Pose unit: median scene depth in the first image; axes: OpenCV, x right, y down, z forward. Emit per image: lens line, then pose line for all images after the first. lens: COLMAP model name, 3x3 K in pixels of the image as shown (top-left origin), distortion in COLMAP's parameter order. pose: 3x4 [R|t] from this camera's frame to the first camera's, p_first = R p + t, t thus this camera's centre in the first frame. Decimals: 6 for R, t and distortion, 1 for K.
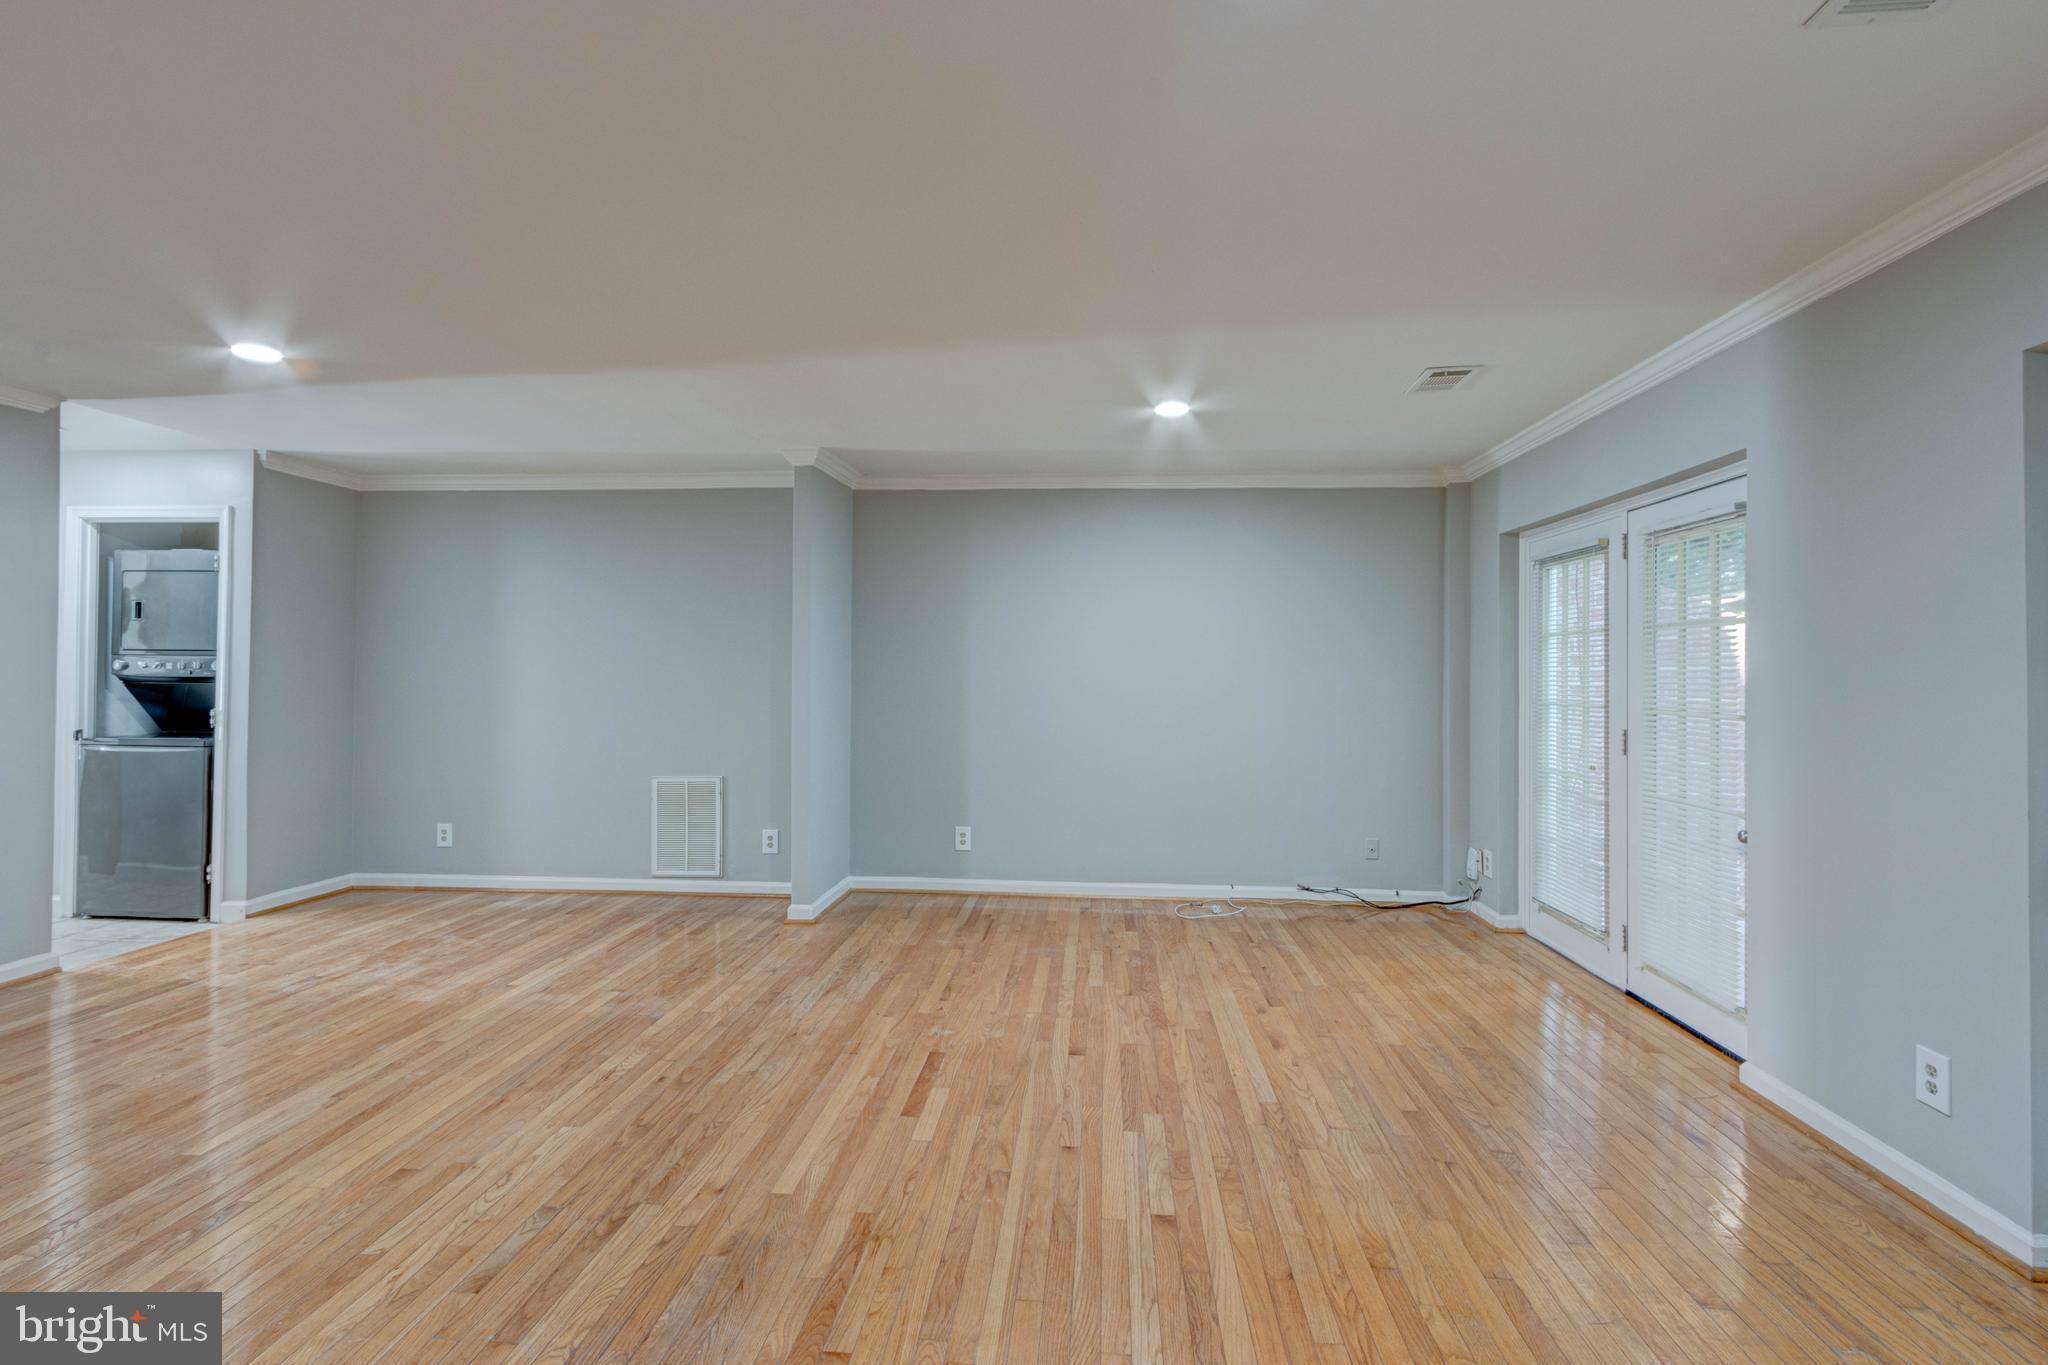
lens RADIAL K [[936.9, 0, 1033.2], [0, 936.9, 668.0], [0, 0, 1]] dist [0.008755, -0.004974]
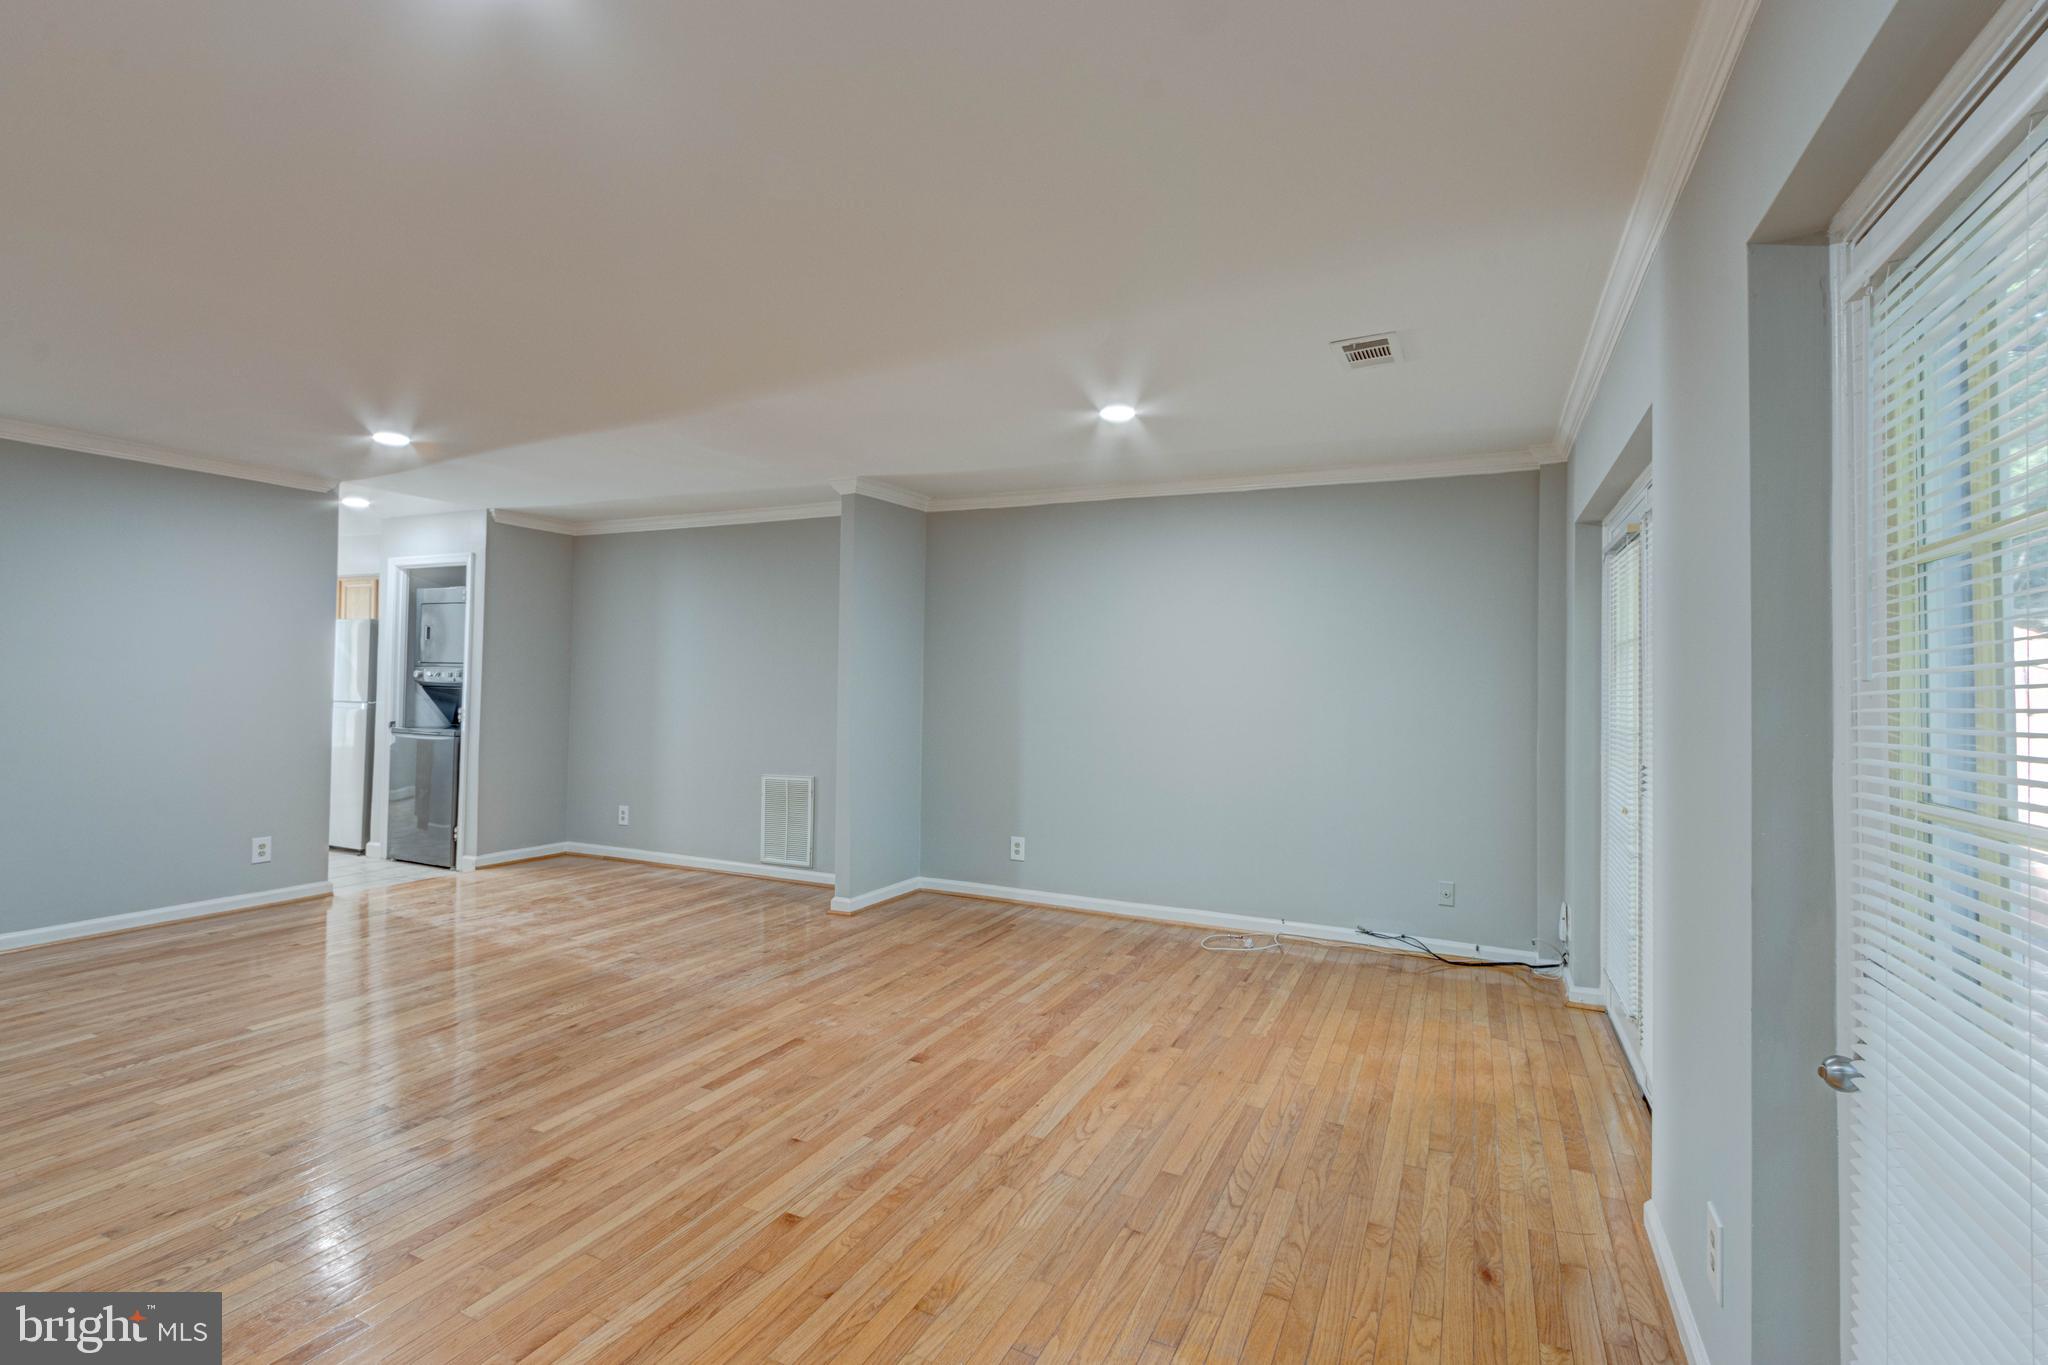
lens RADIAL K [[936.9, 0, 1033.2], [0, 936.9, 668.0], [0, 0, 1]] dist [0.008755, -0.004974]
pose [[0.934652, 0.002493, -0.355556, 0.385885], [-0.007717, 0.999882, -0.013276, -0.000716], [0.355481, 0.015152, 0.934561, 0.066246]]
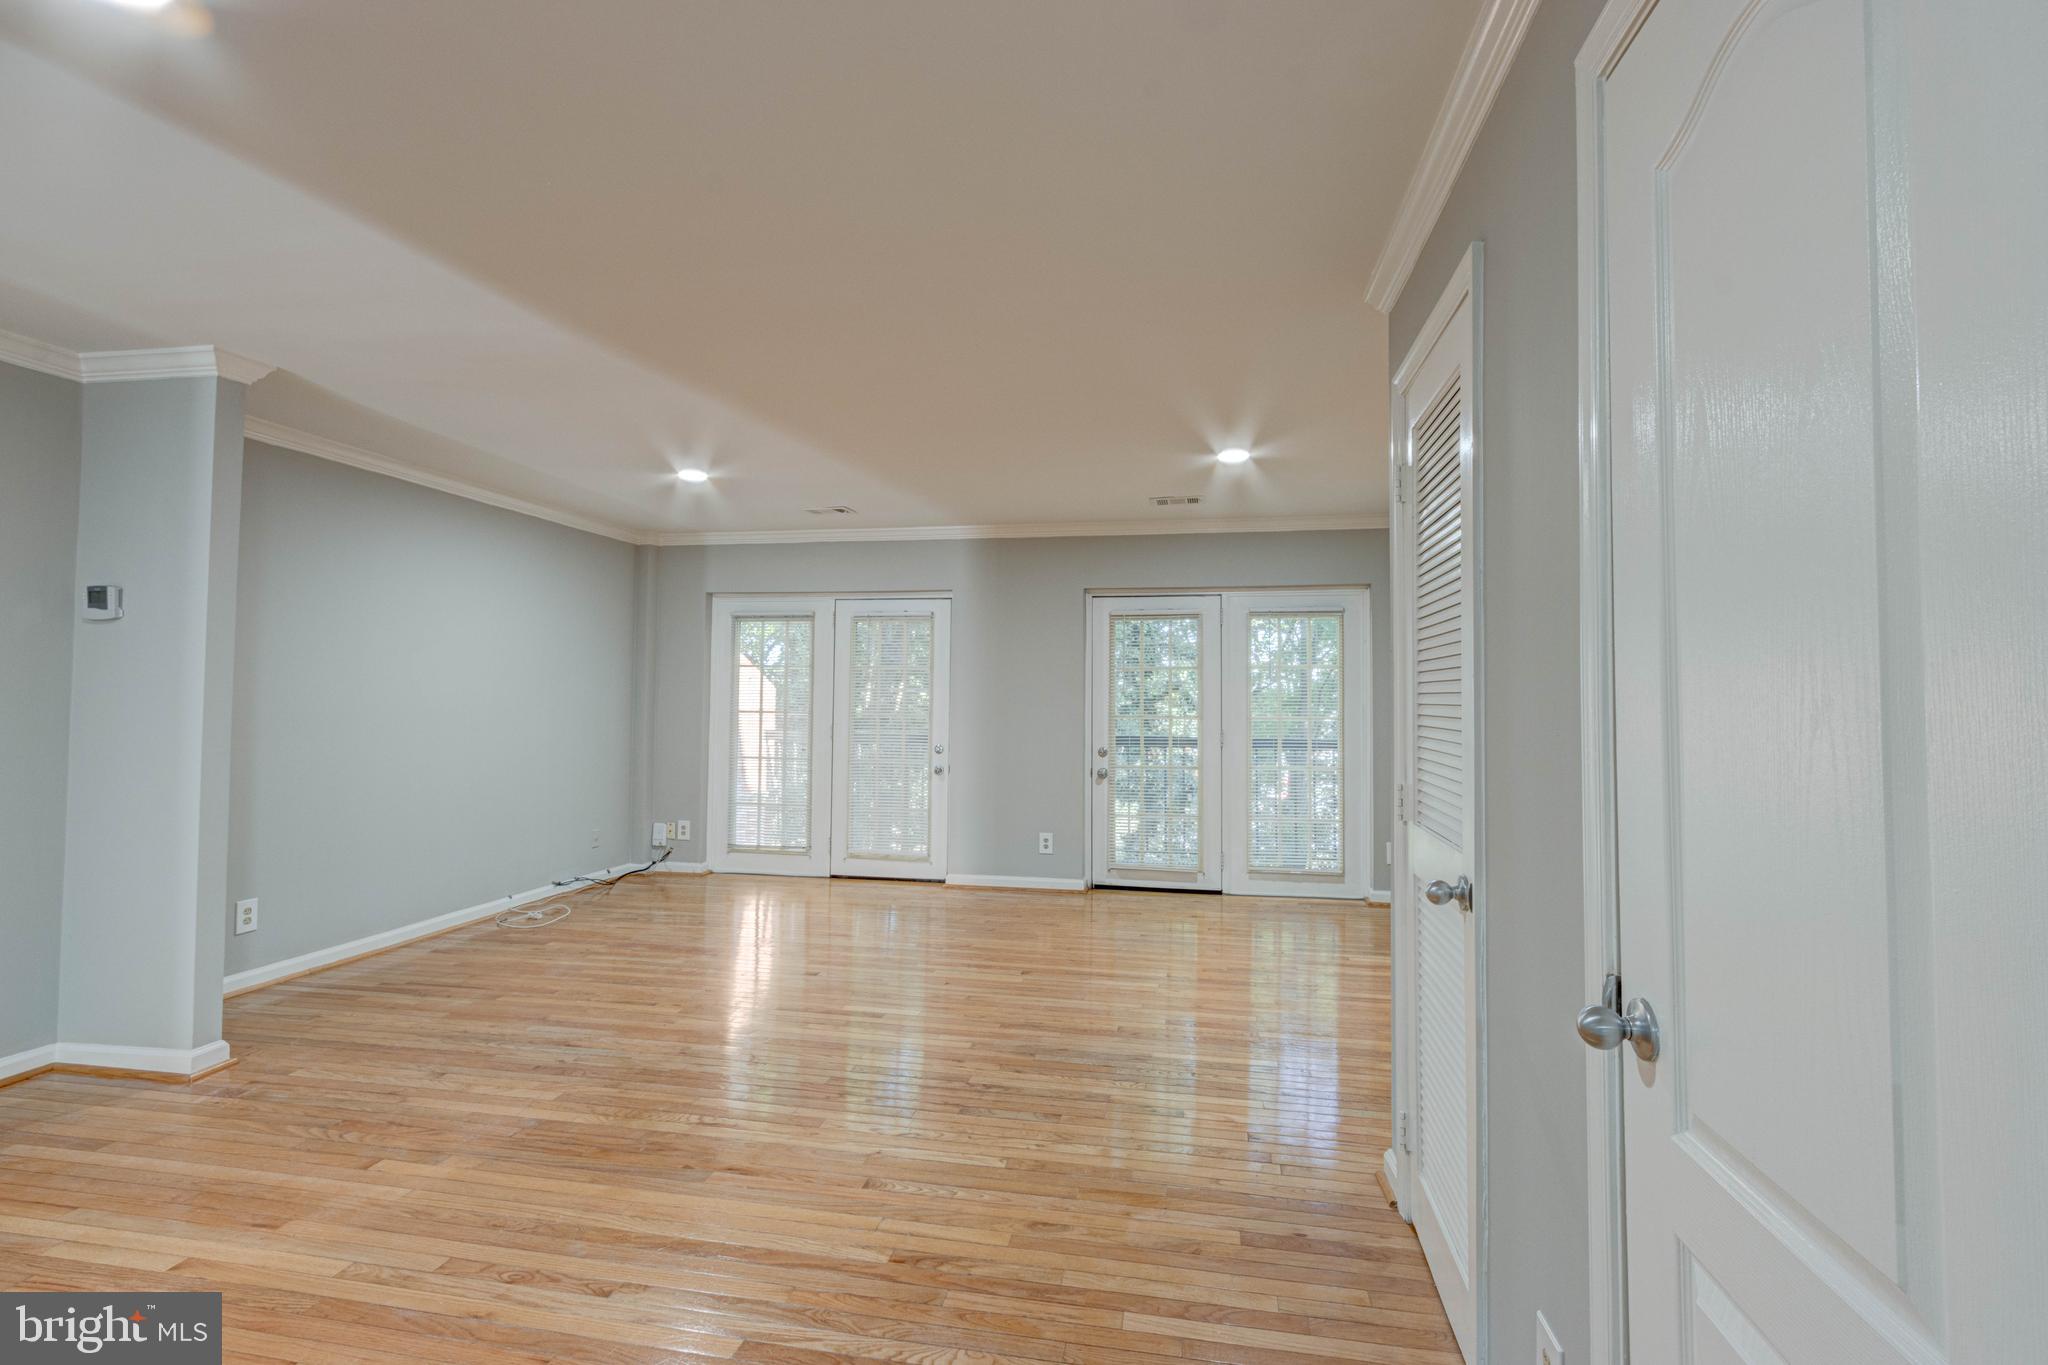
lens RADIAL K [[936.9, 0, 1033.2], [0, 936.9, 668.0], [0, 0, 1]] dist [0.008755, -0.004974]
pose [[0.104713, 0.025013, 0.994188, -0.948321], [-0.016768, 0.999586, -0.023383, -0.005215], [-0.994361, -0.014222, 0.105089, 0.404850]]
